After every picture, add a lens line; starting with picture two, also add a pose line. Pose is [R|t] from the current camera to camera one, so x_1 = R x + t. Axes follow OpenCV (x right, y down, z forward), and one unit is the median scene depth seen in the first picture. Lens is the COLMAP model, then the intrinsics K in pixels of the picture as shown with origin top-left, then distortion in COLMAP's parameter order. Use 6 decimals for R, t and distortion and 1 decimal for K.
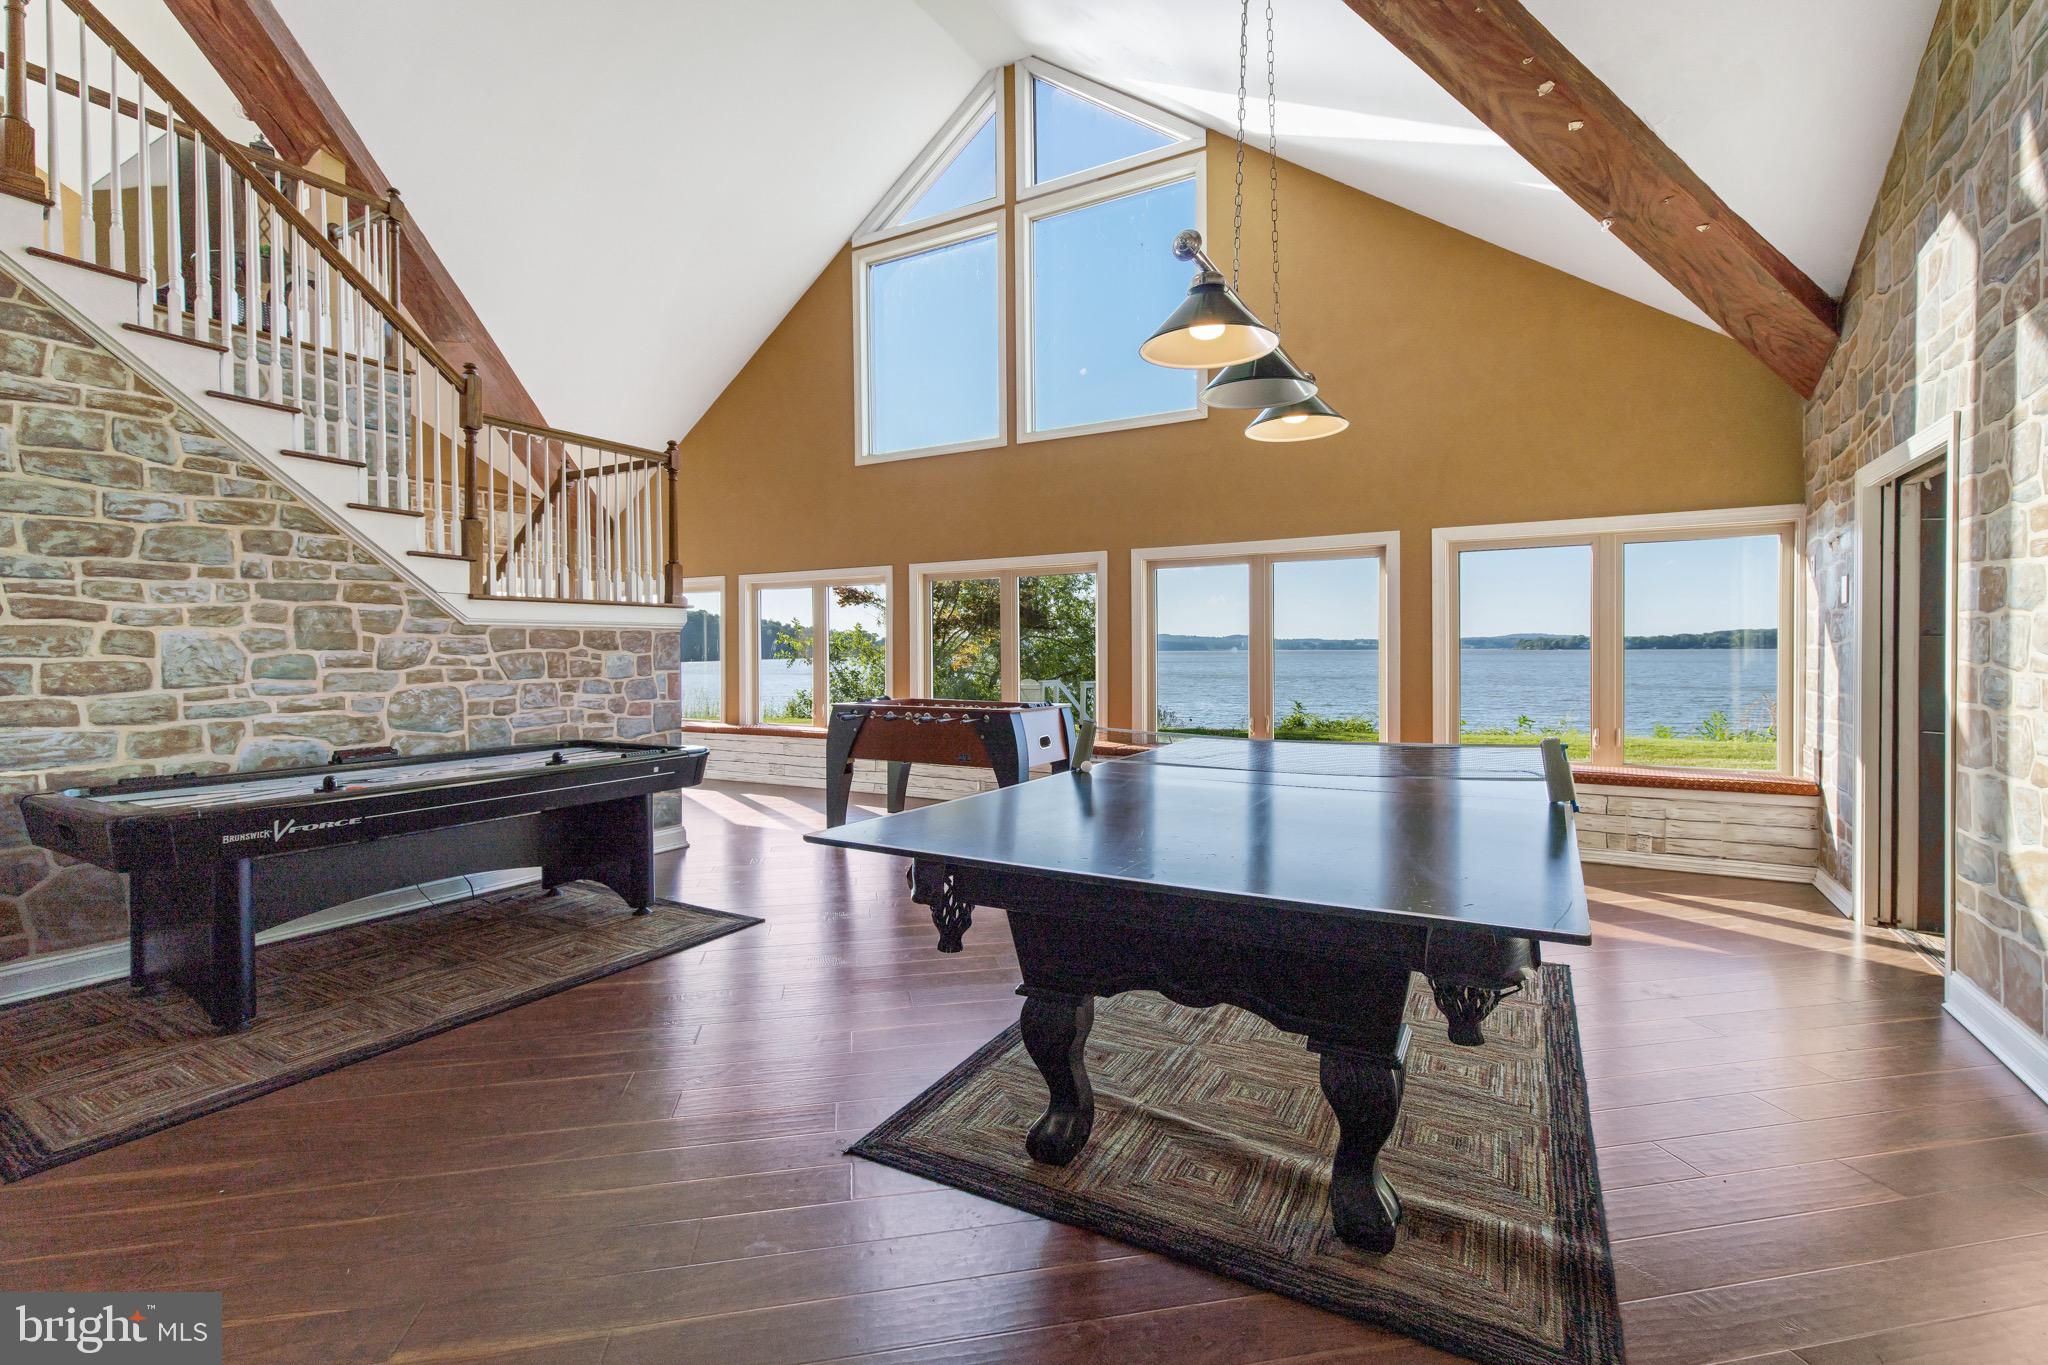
lens RADIAL K [[918.5, 0, 1028.5], [0, 918.5, 666.1], [0, 0, 1]] dist [-0.000882, -0.000309]
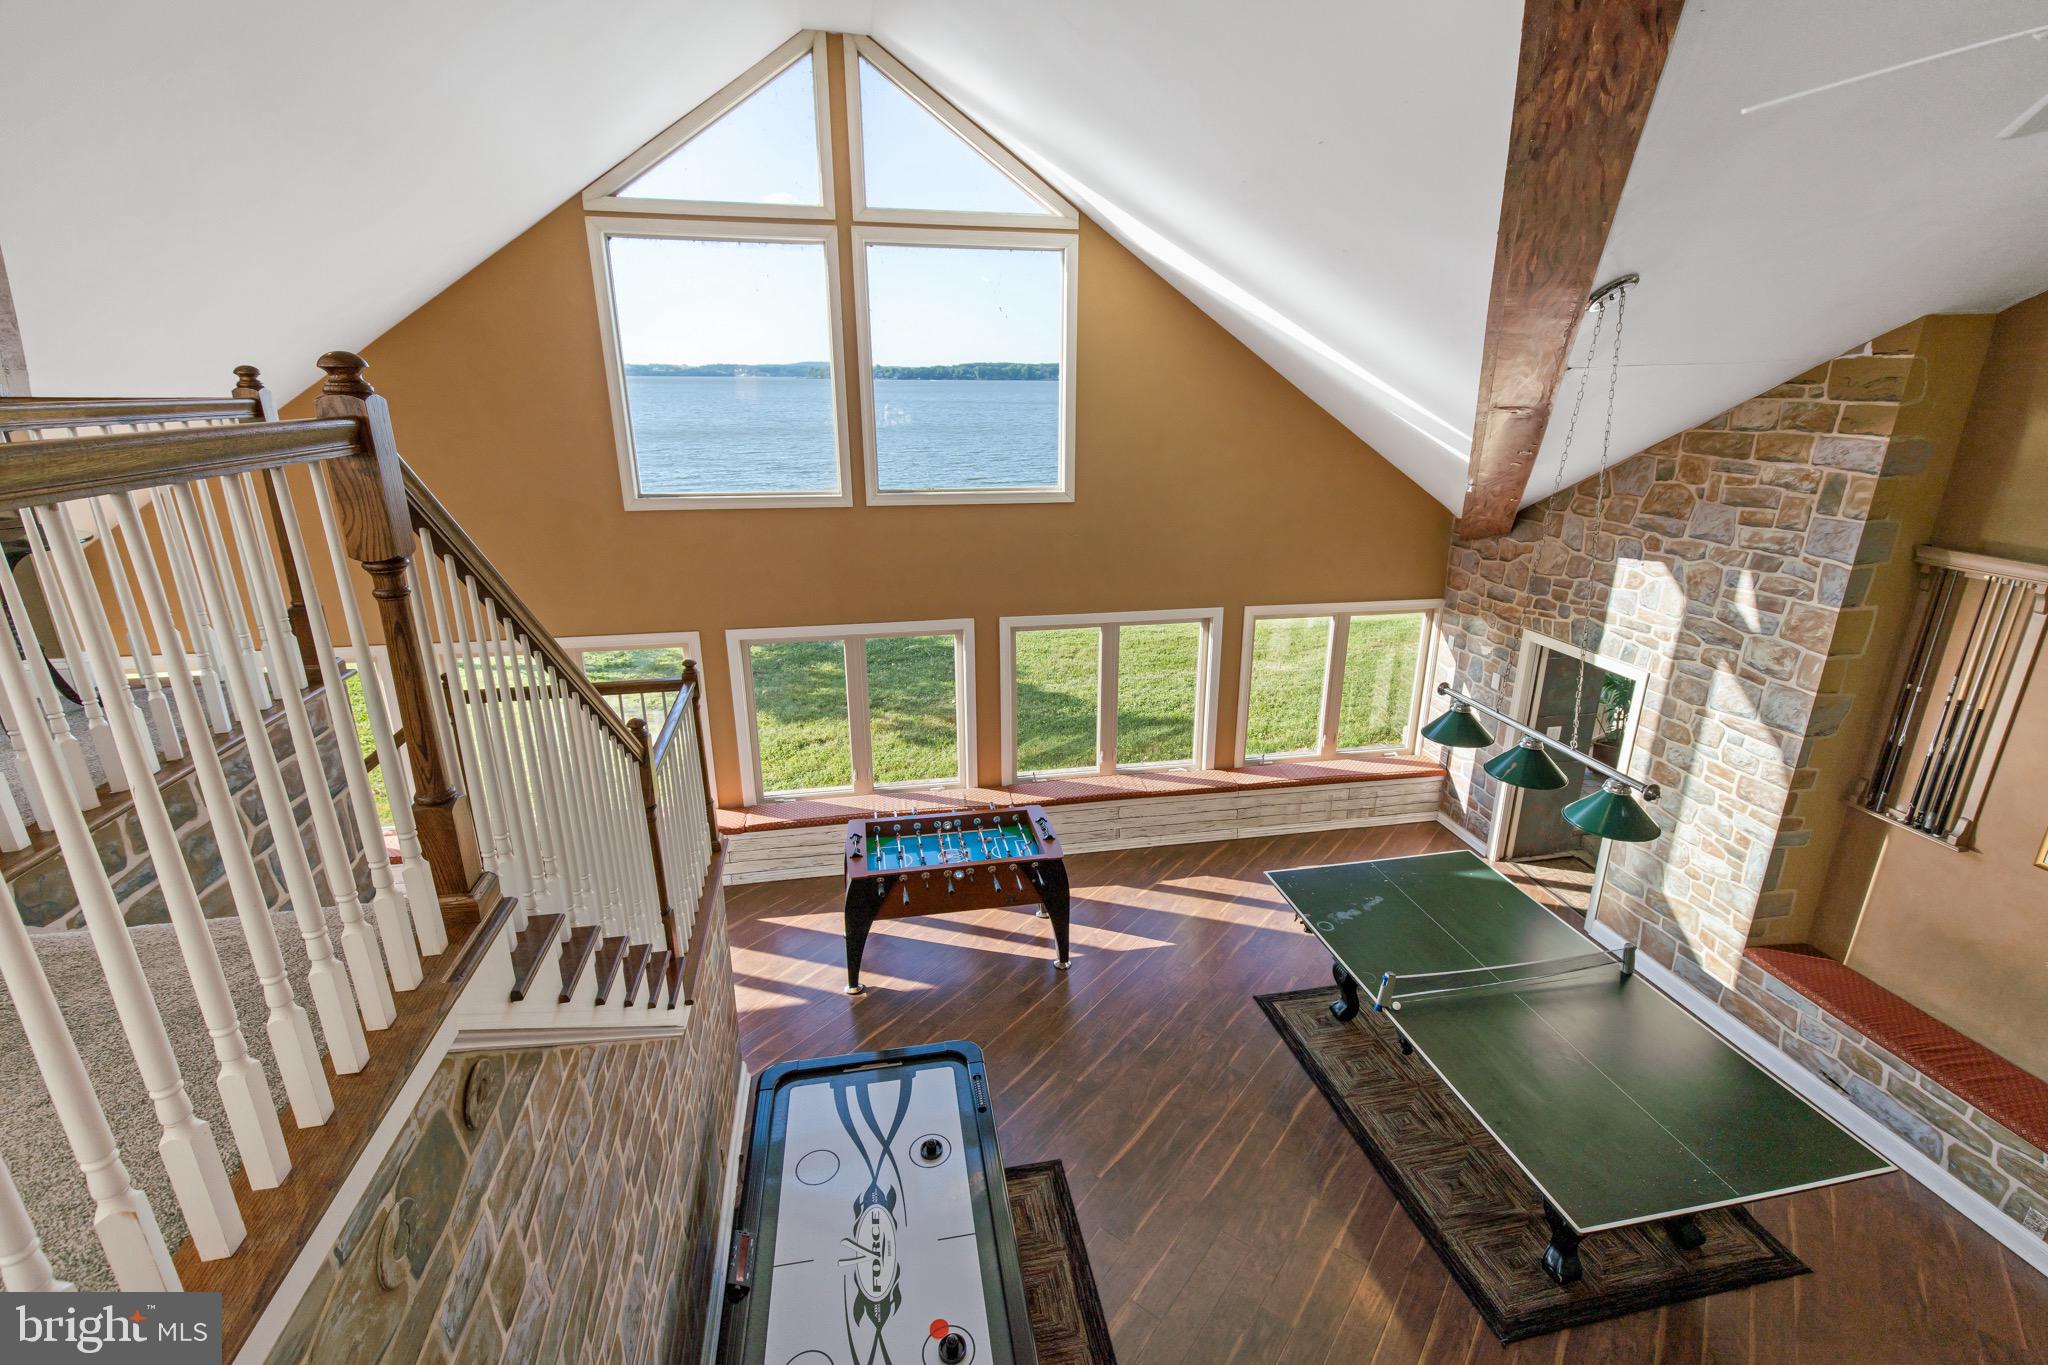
lens RADIAL K [[918.5, 0, 1036.2], [0, 918.5, 676.9], [0, 0, 1]] dist [-0.000882, -0.000309]
pose [[0.751233, -0.197498, 0.629796, -0.616208], [0.003966, 0.955517, 0.294910, -0.430070], [-0.660025, -0.219048, 0.718599, 0.222714]]
